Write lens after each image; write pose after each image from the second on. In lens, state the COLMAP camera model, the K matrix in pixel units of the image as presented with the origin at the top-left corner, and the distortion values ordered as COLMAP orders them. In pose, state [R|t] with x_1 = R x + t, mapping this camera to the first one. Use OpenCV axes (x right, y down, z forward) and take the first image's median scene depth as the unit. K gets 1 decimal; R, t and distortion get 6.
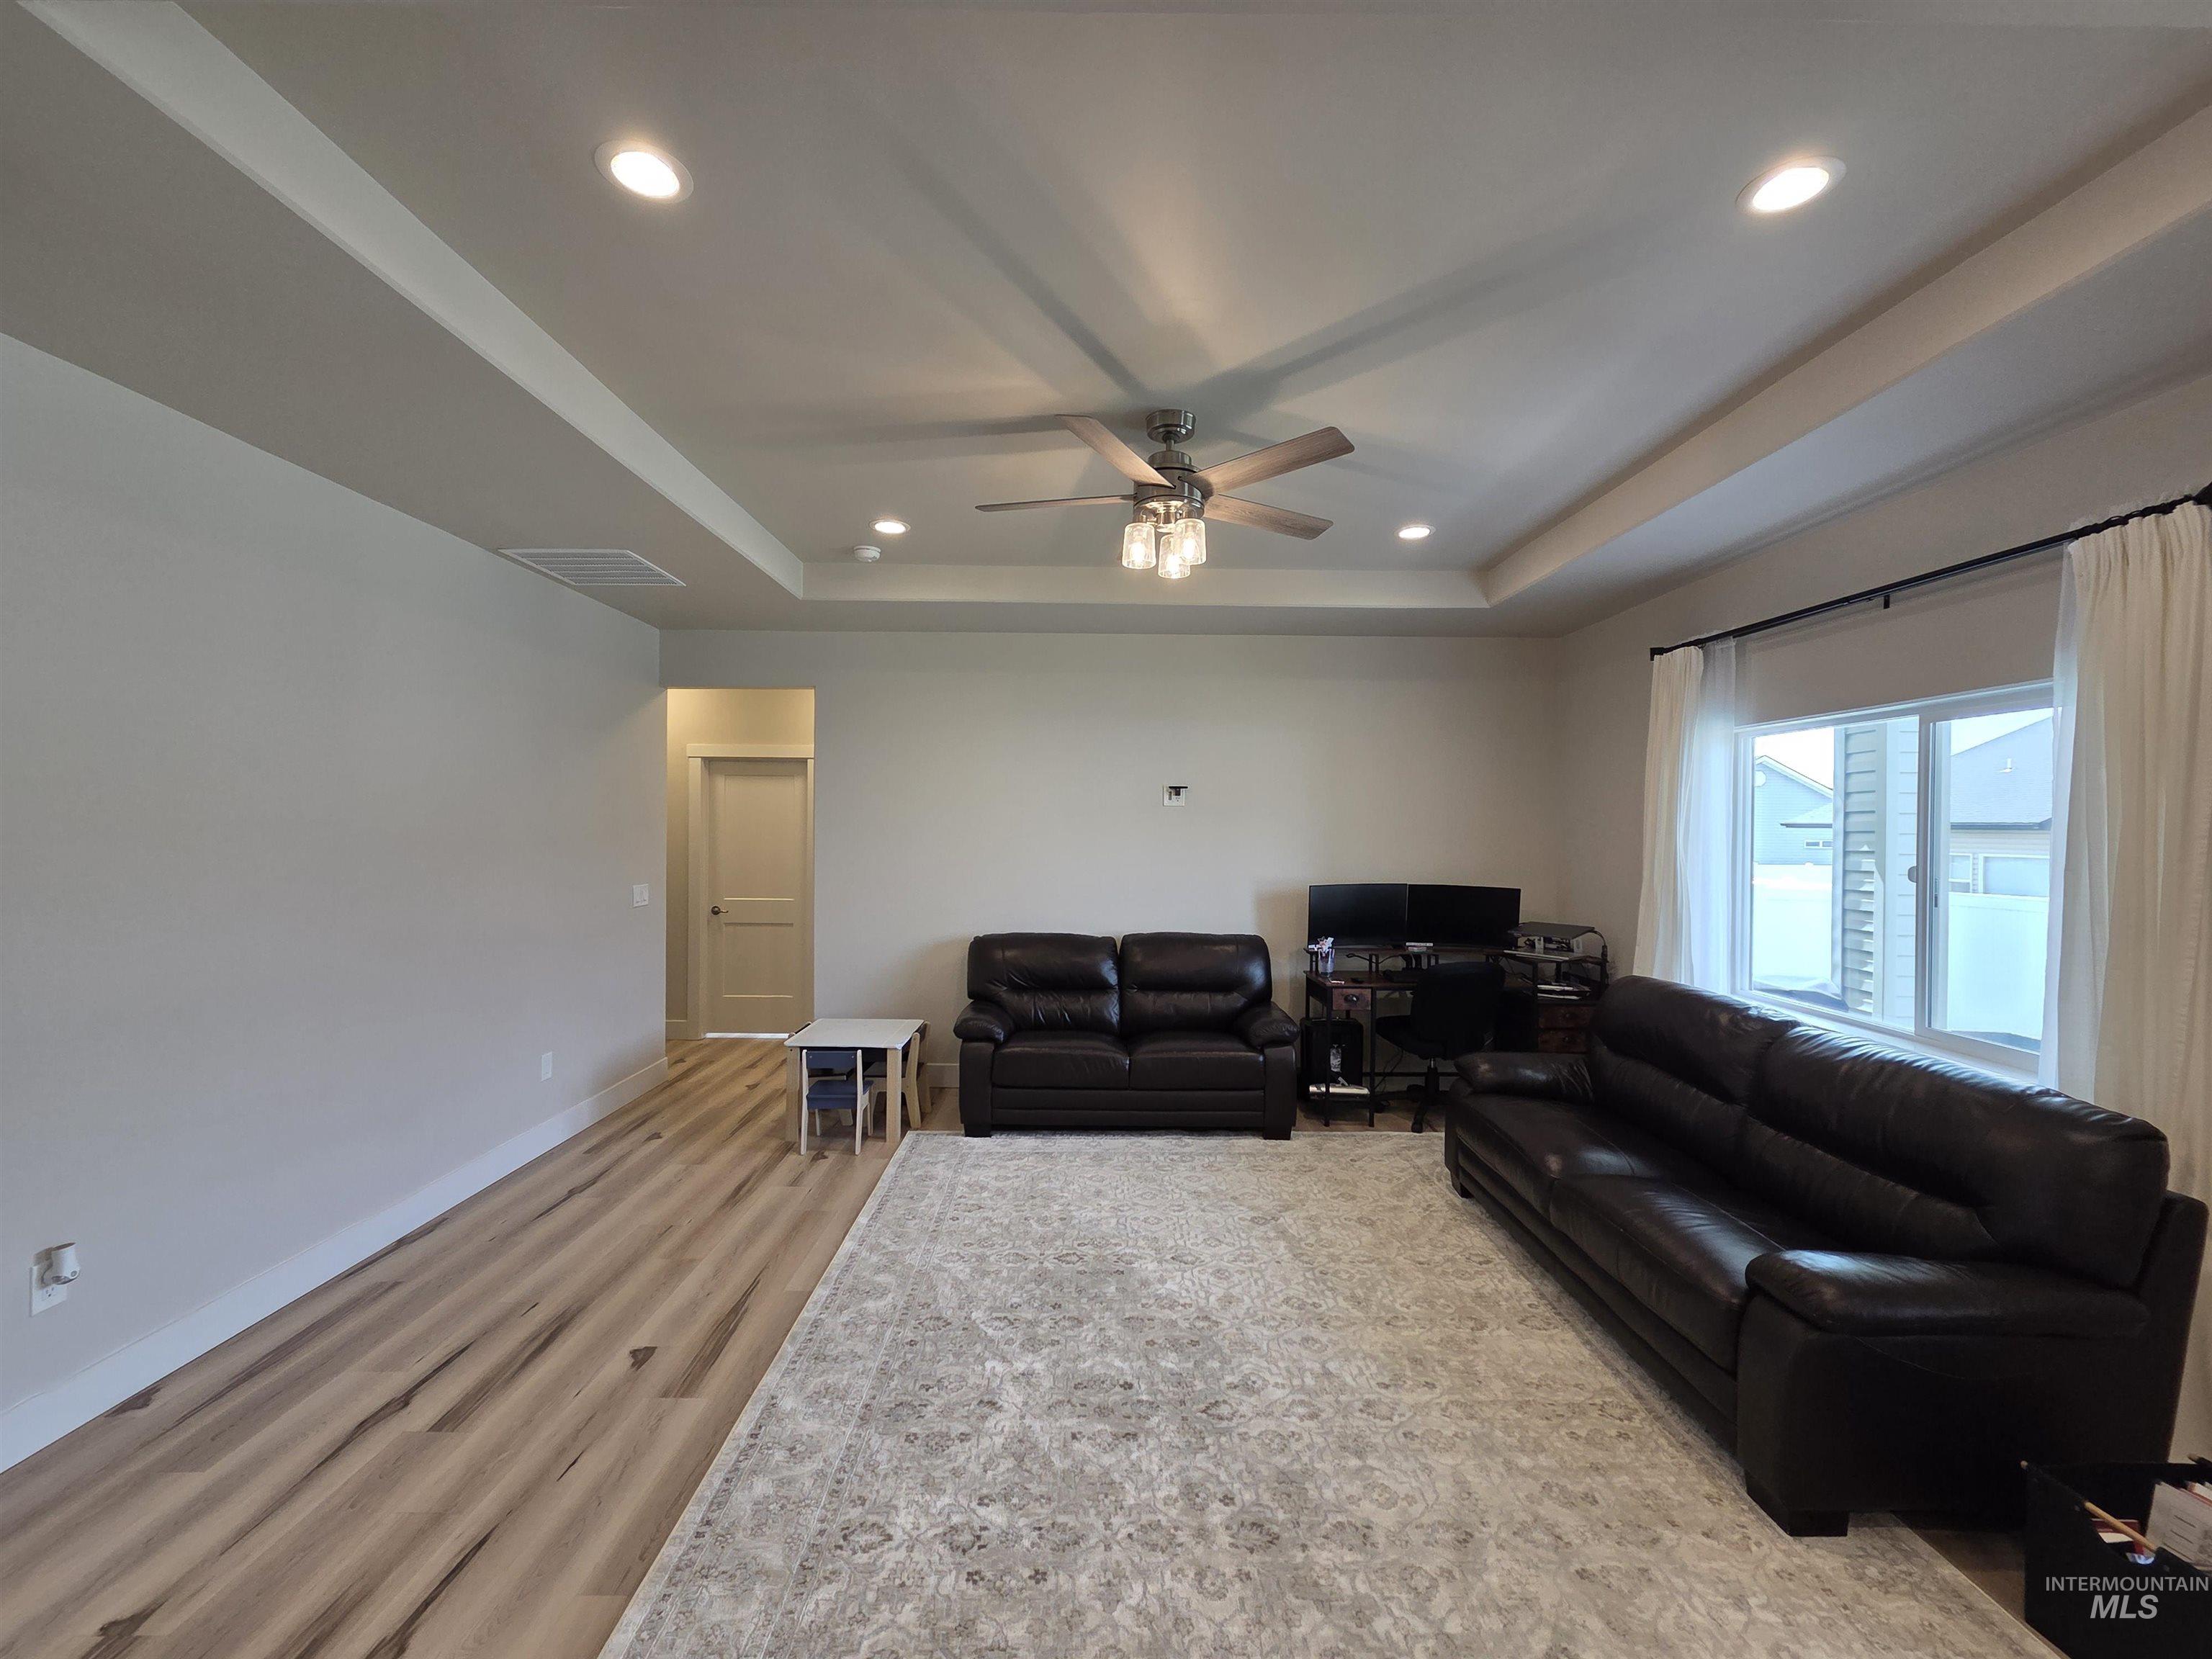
lens RADIAL K [[905.2, 0, 1096.9], [0, 905.2, 832.9], [0, 0, 1]] dist [0.003473, 0.000559]
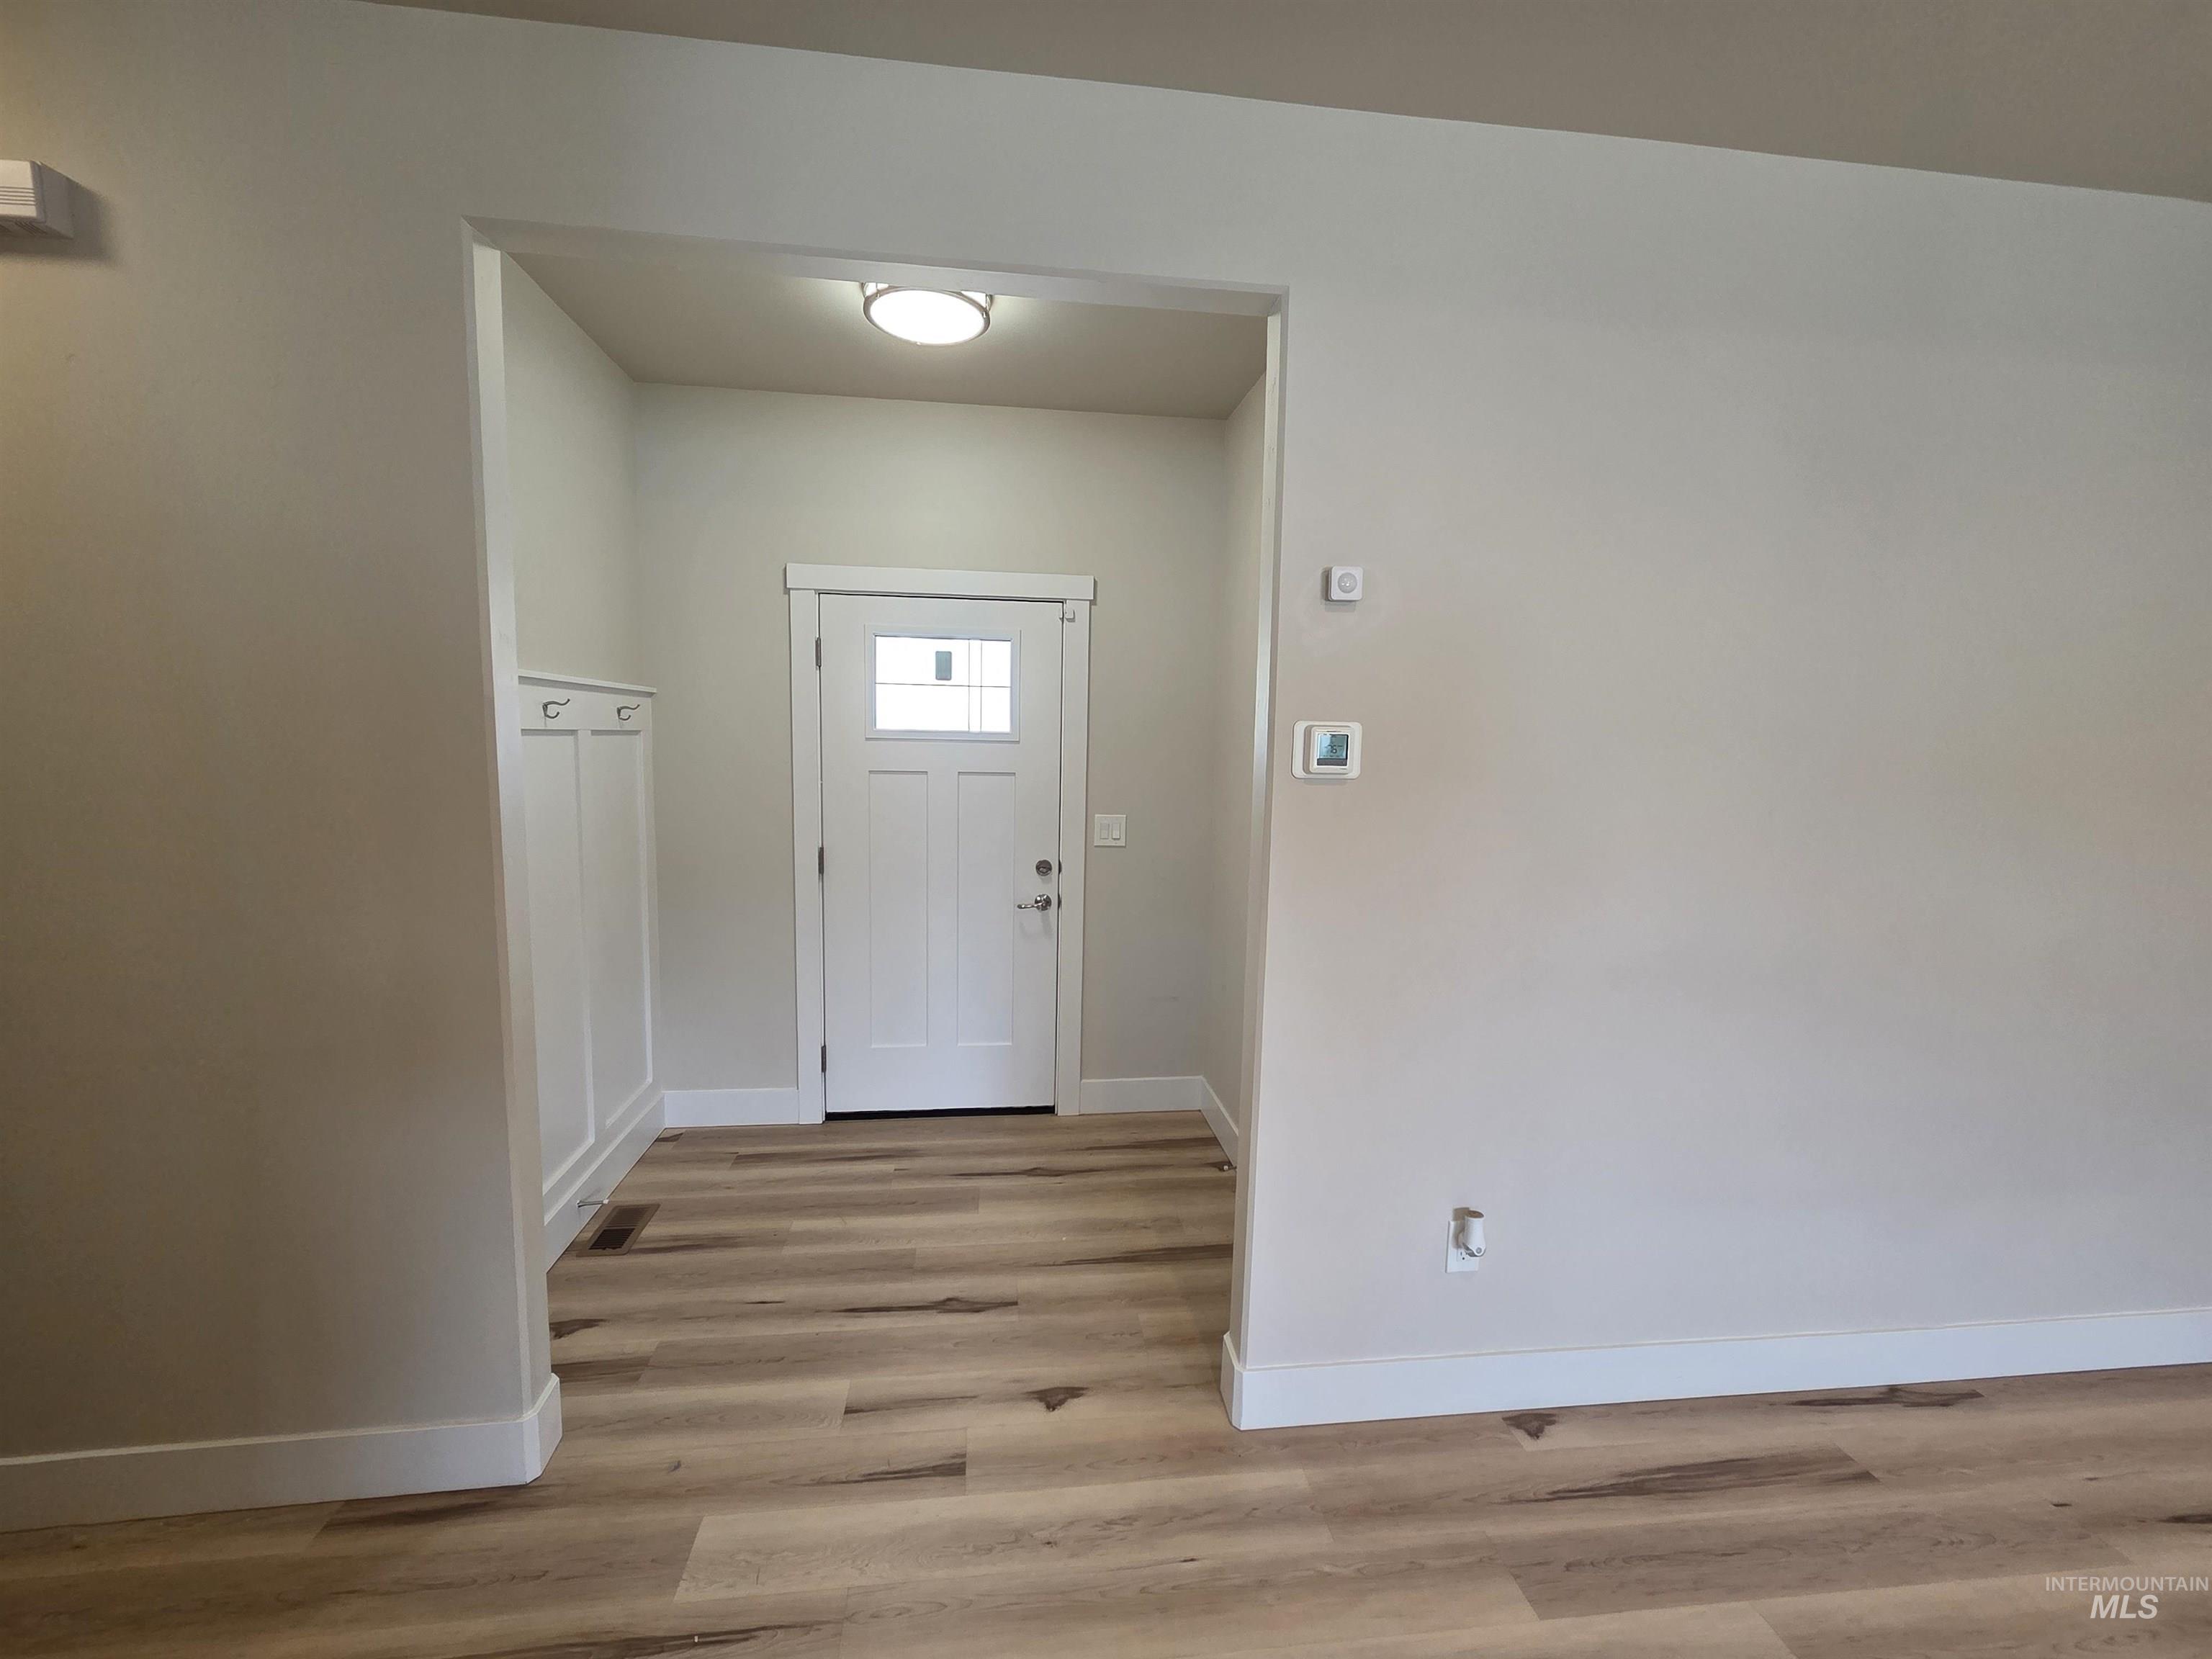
lens RADIAL K [[905.2, 0, 1096.9], [0, 905.2, 832.9], [0, 0, 1]] dist [0.003473, 0.000559]
pose [[0.119996, 0.096979, -0.988026, -0.213649], [-0.027343, 0.995163, 0.094358, 0.008965], [0.992398, 0.015693, 0.122067, 0.321721]]
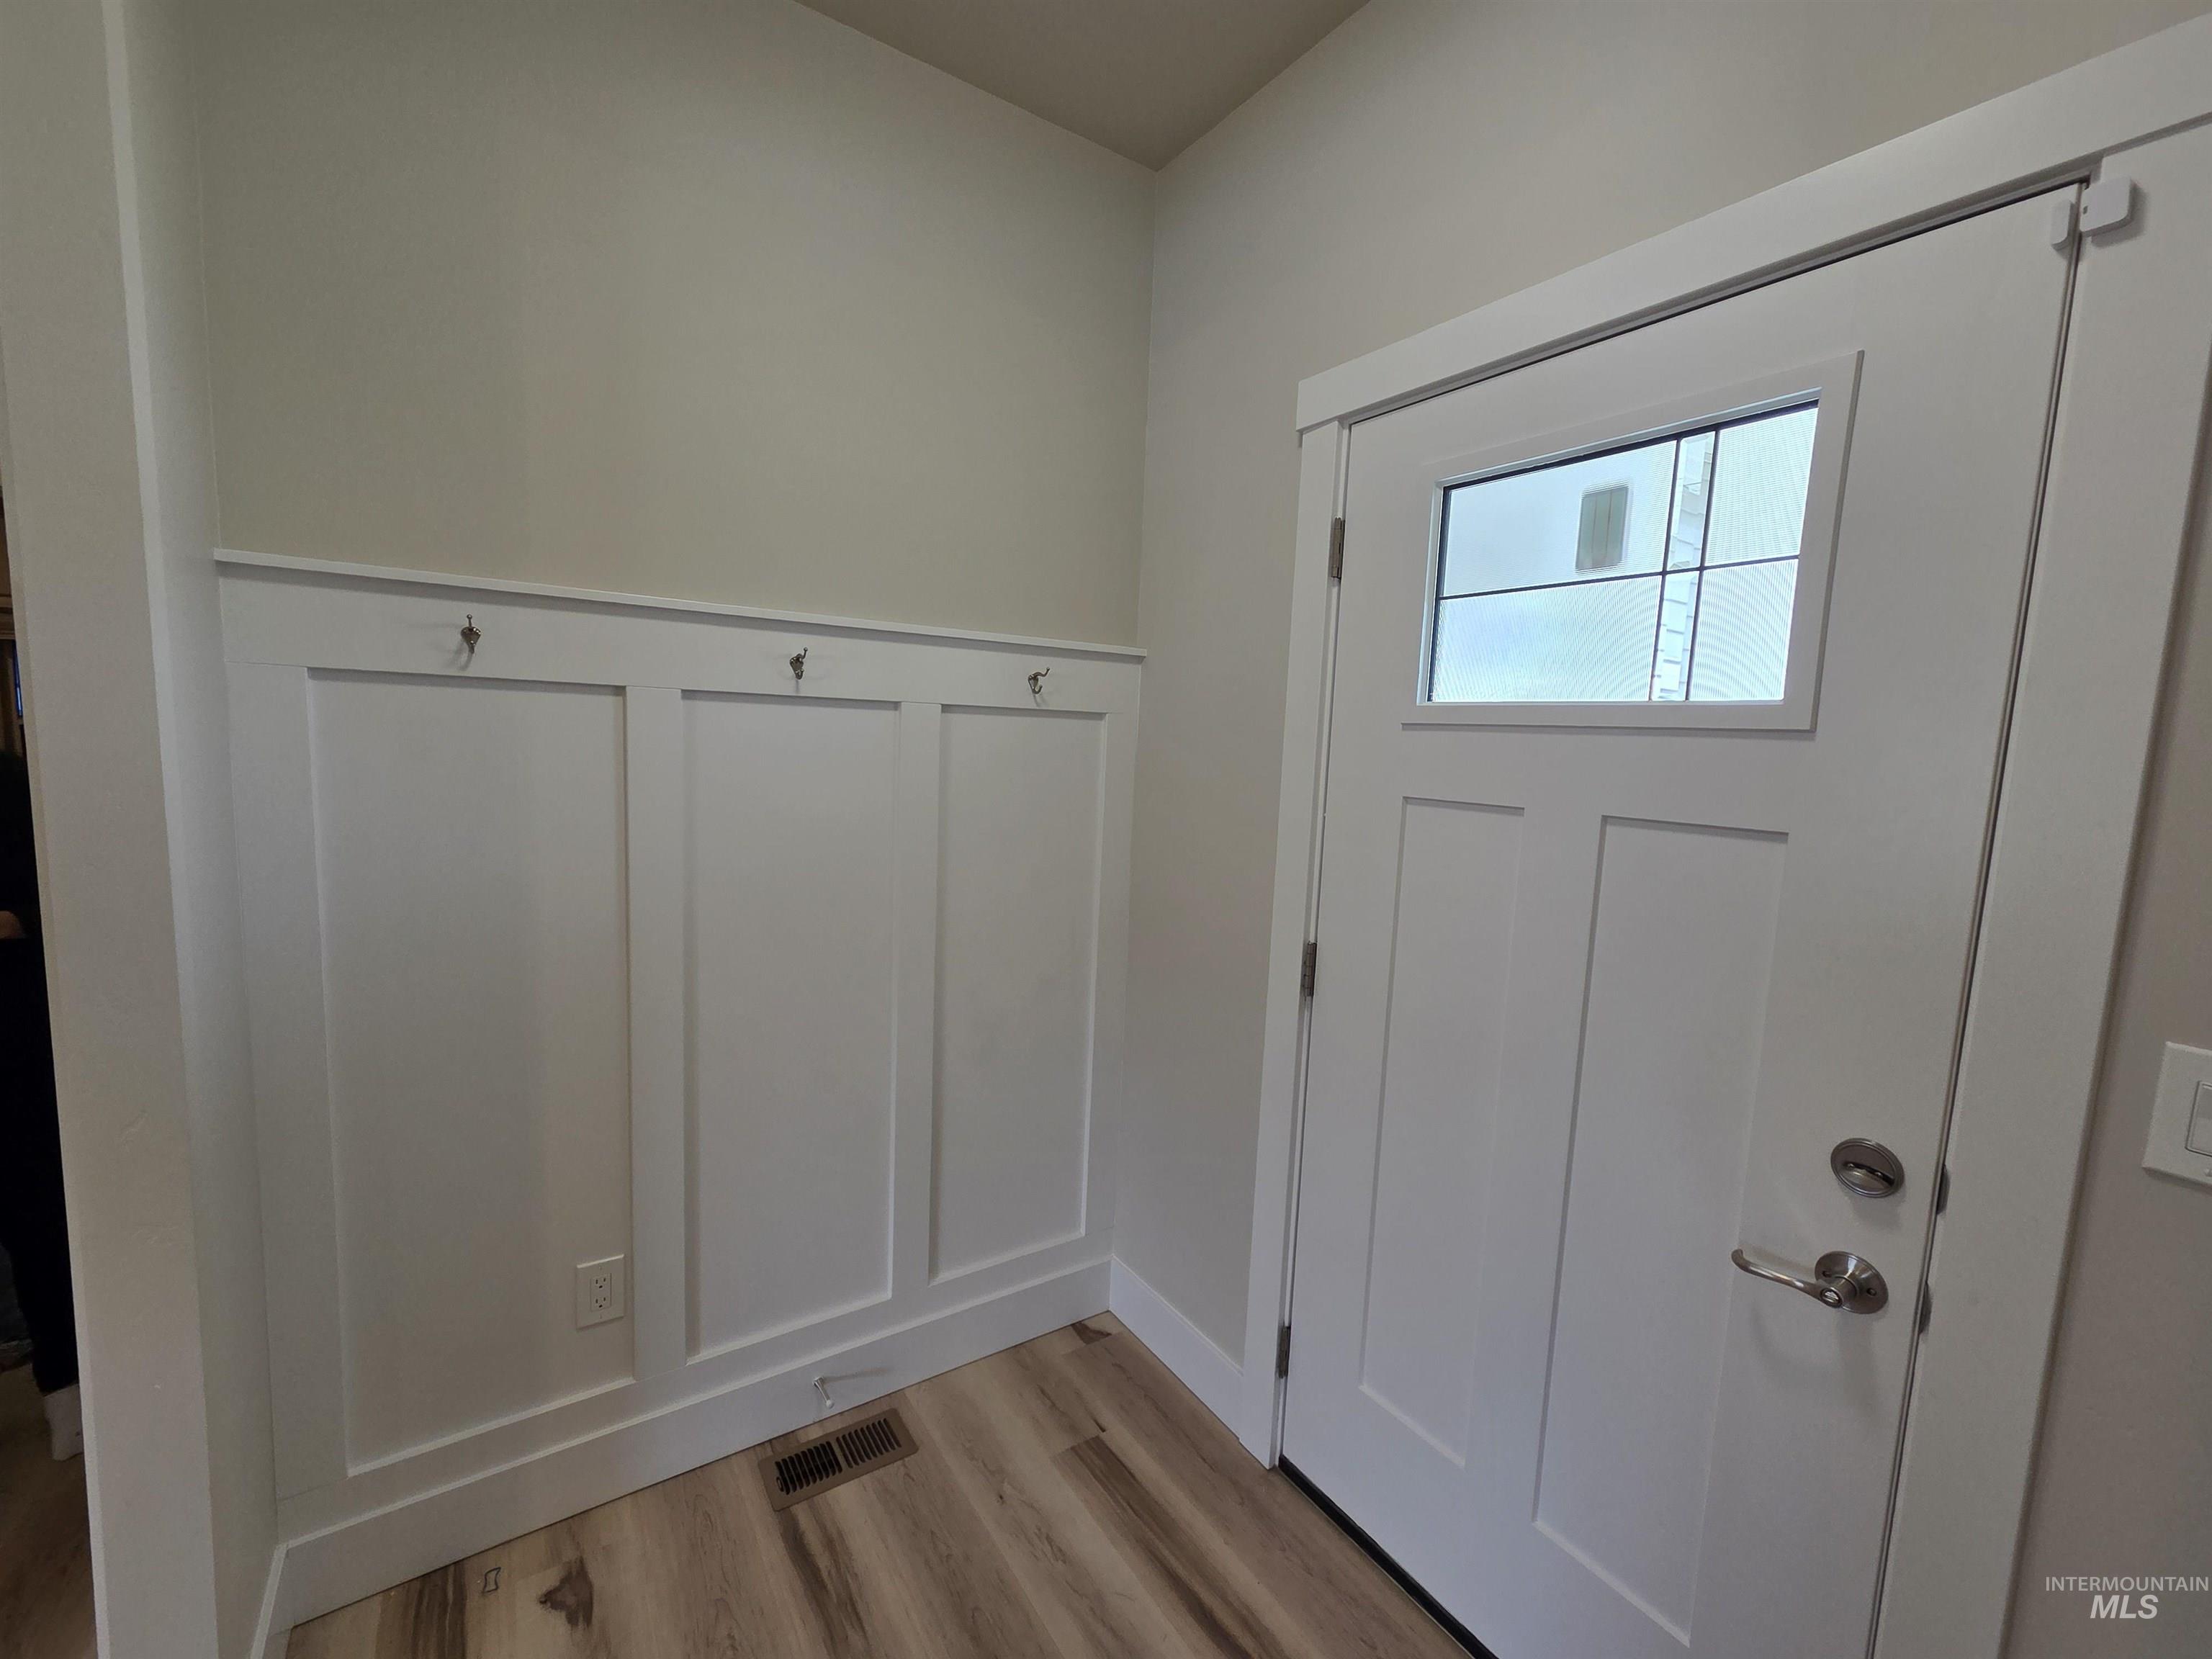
lens RADIAL K [[905.2, 0, 1096.9], [0, 905.2, 832.9], [0, 0, 1]] dist [0.003473, 0.000559]
pose [[-0.832133, 0.015438, -0.554361, -0.807878], [-0.054394, 0.992520, 0.109290, 0.017868], [0.551902, 0.121098, -0.825069, 0.468777]]
